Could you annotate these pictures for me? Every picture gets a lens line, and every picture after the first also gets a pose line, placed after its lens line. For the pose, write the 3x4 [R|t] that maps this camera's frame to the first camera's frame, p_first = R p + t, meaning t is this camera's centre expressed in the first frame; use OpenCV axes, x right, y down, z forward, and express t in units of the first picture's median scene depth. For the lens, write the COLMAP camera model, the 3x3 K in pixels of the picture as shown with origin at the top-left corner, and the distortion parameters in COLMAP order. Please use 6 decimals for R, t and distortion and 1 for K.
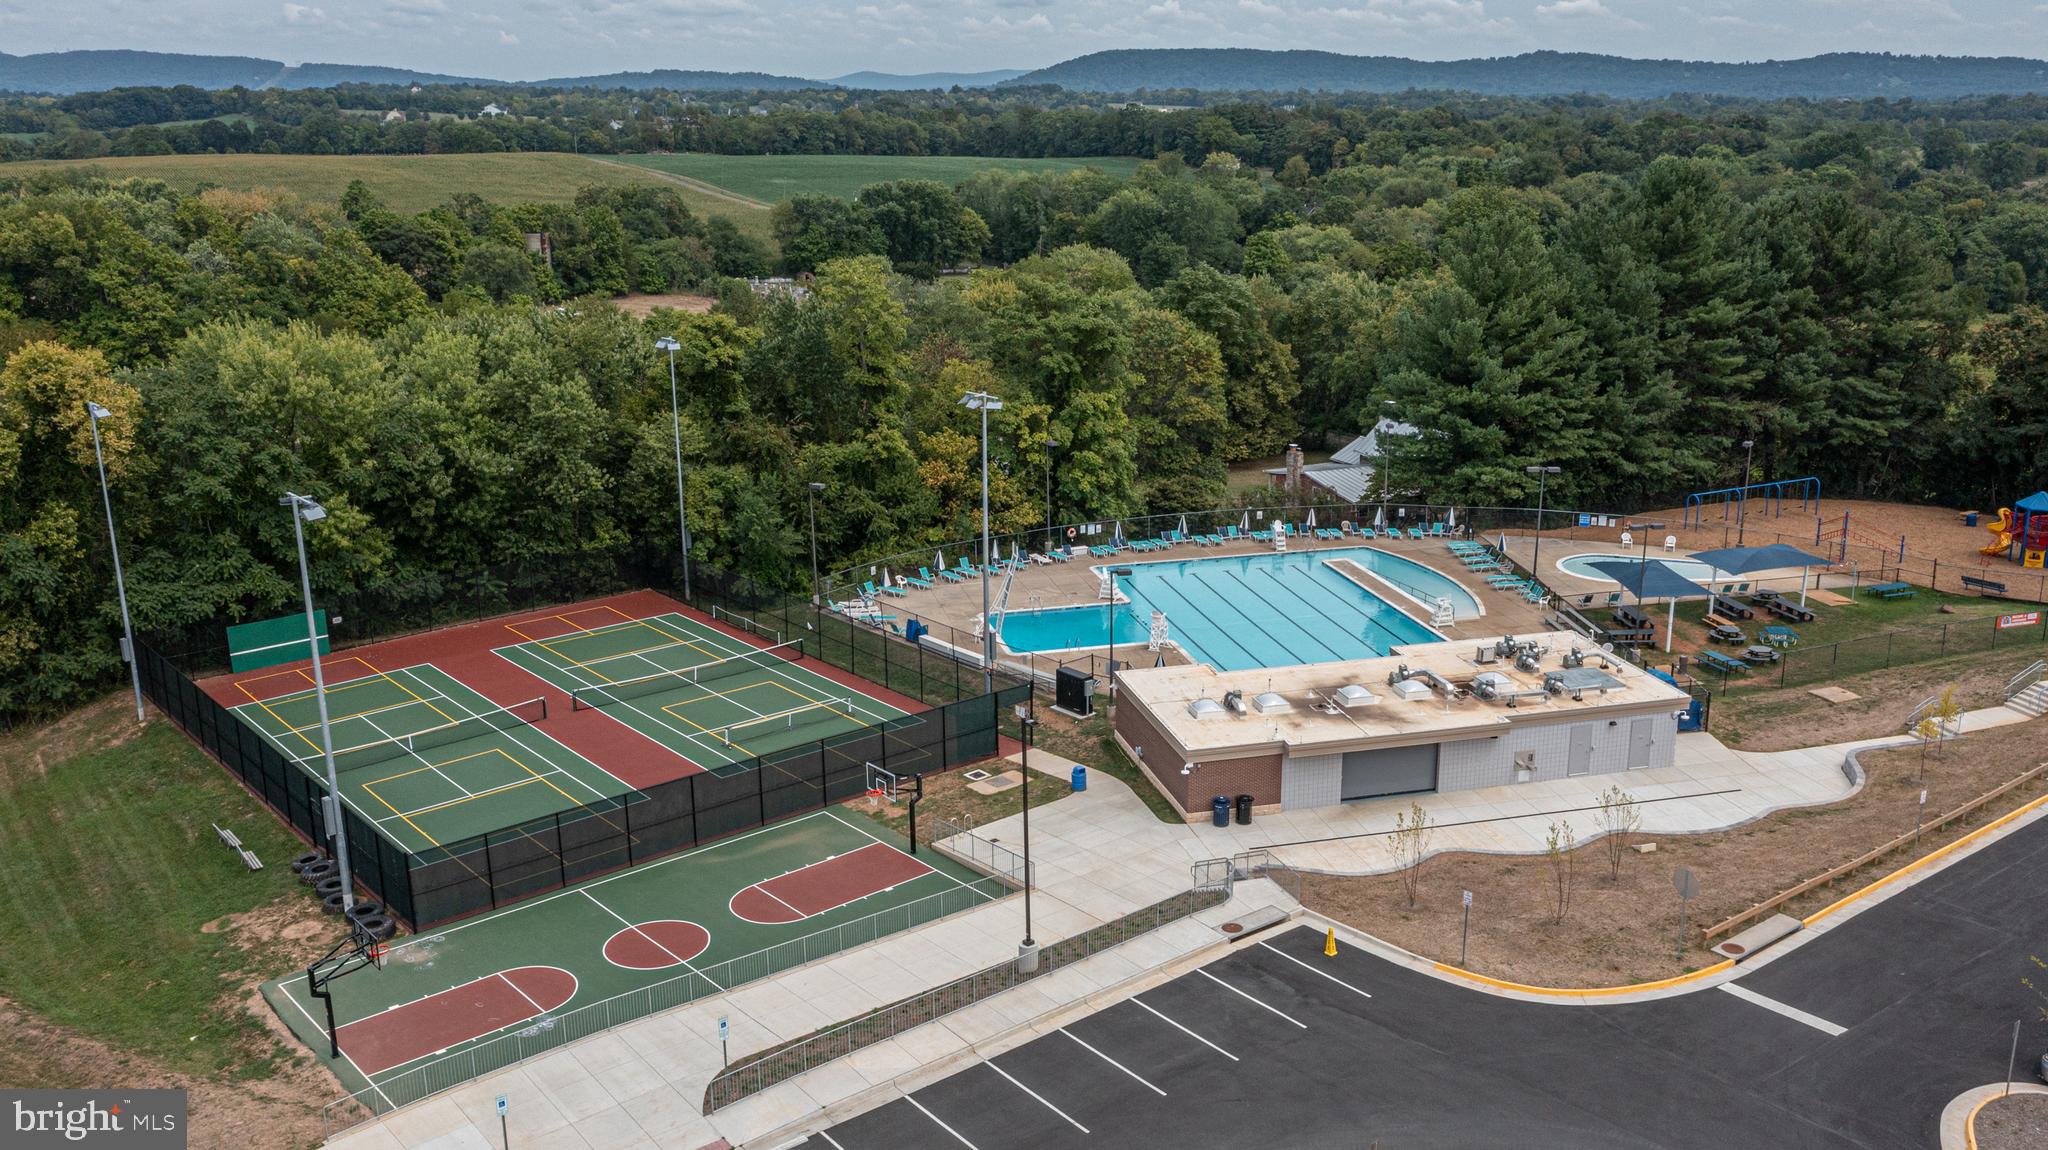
lens RADIAL K [[1761.9, 0, 1038.7], [0, 1761.9, 580.8], [0, 0, 1]] dist [-0.003740, -0.003390]
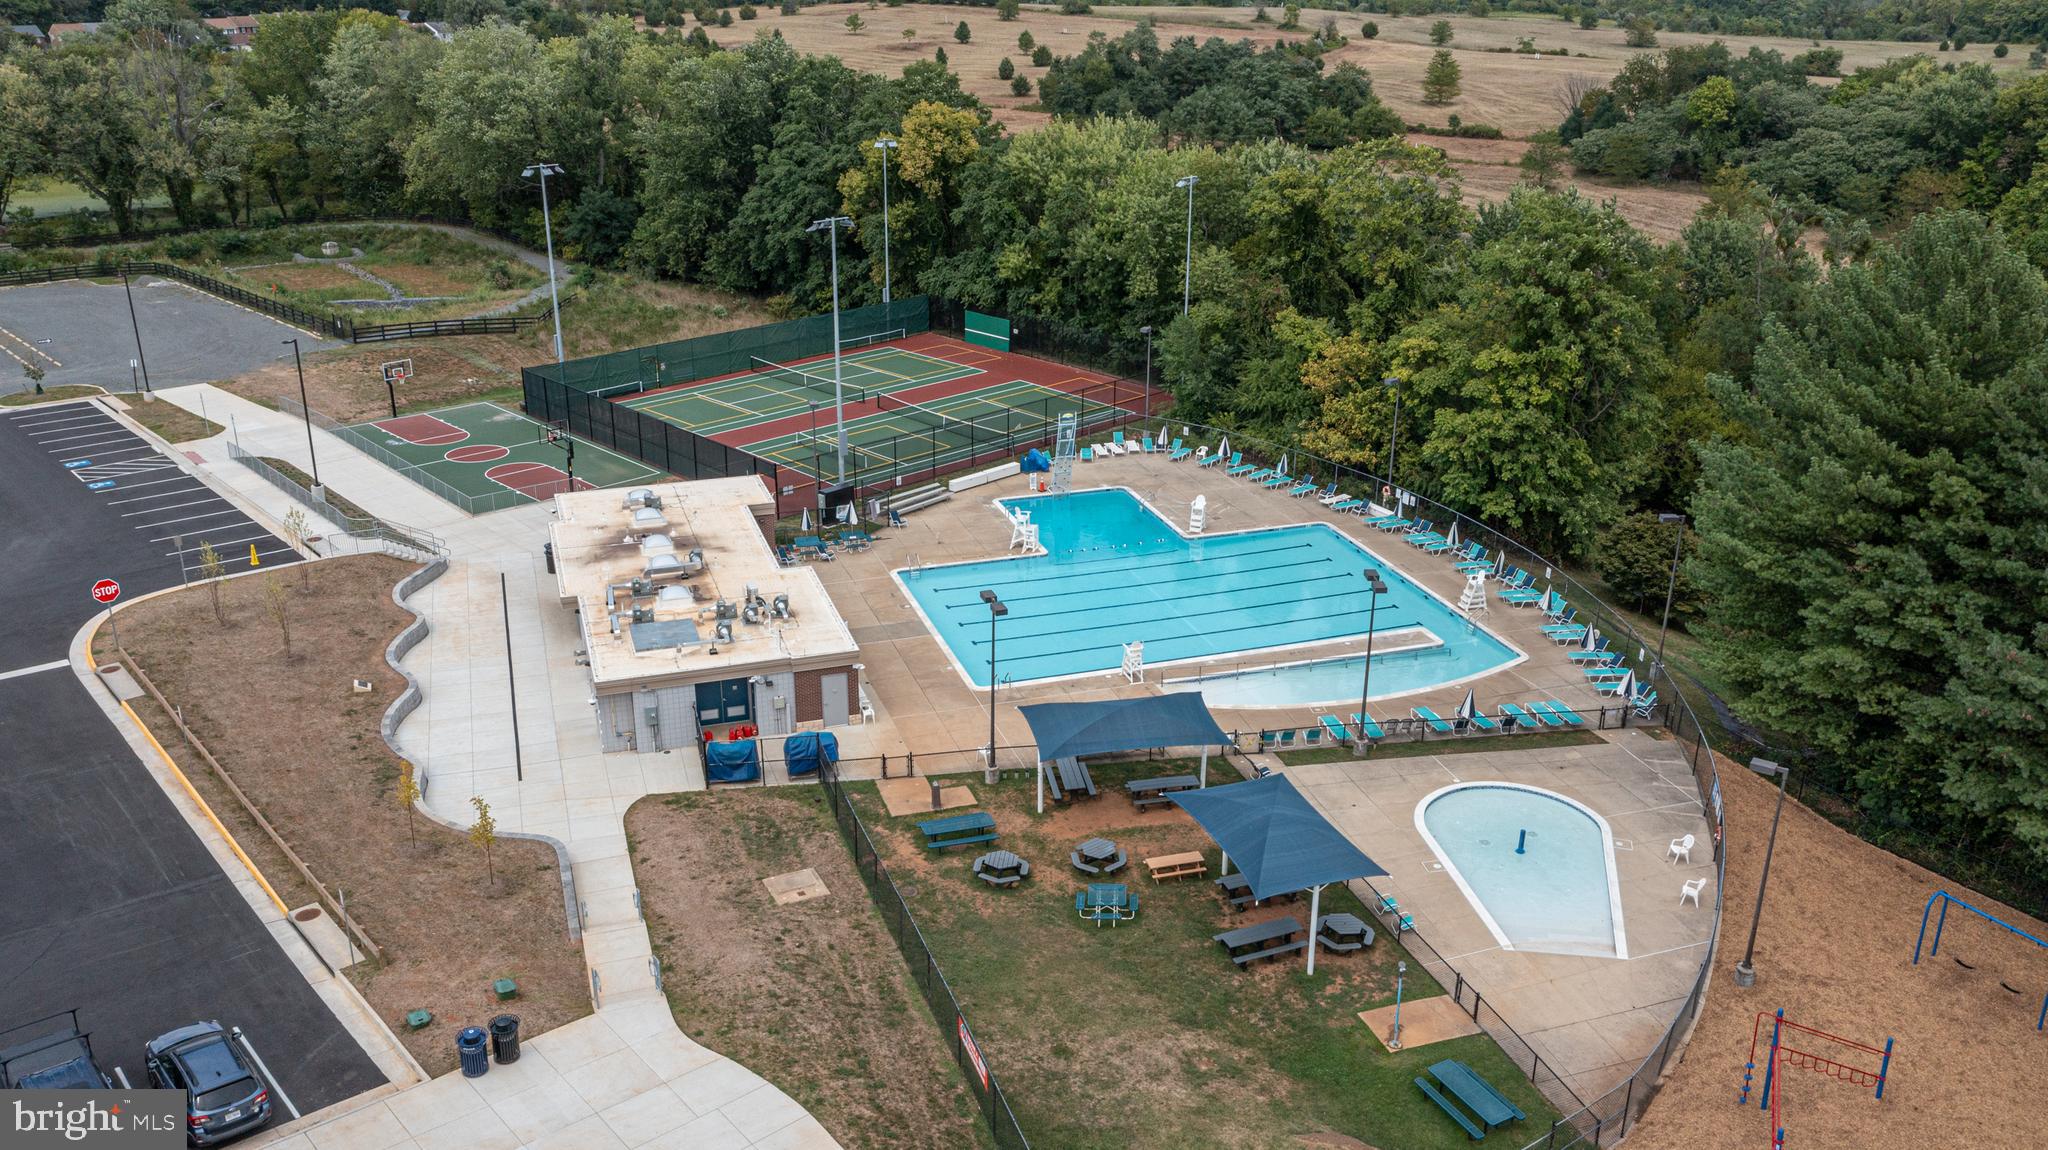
lens RADIAL K [[1647.0, 0, 1024.0], [0, 1647.0, 575.0], [0, 0, 1]] dist [0.000206, 0.000074]
pose [[0.053253, 0.361043, -0.931027, 1.029693], [-0.267866, 0.903345, 0.334987, -0.281758], [0.961983, 0.231551, 0.144817, 1.003686]]
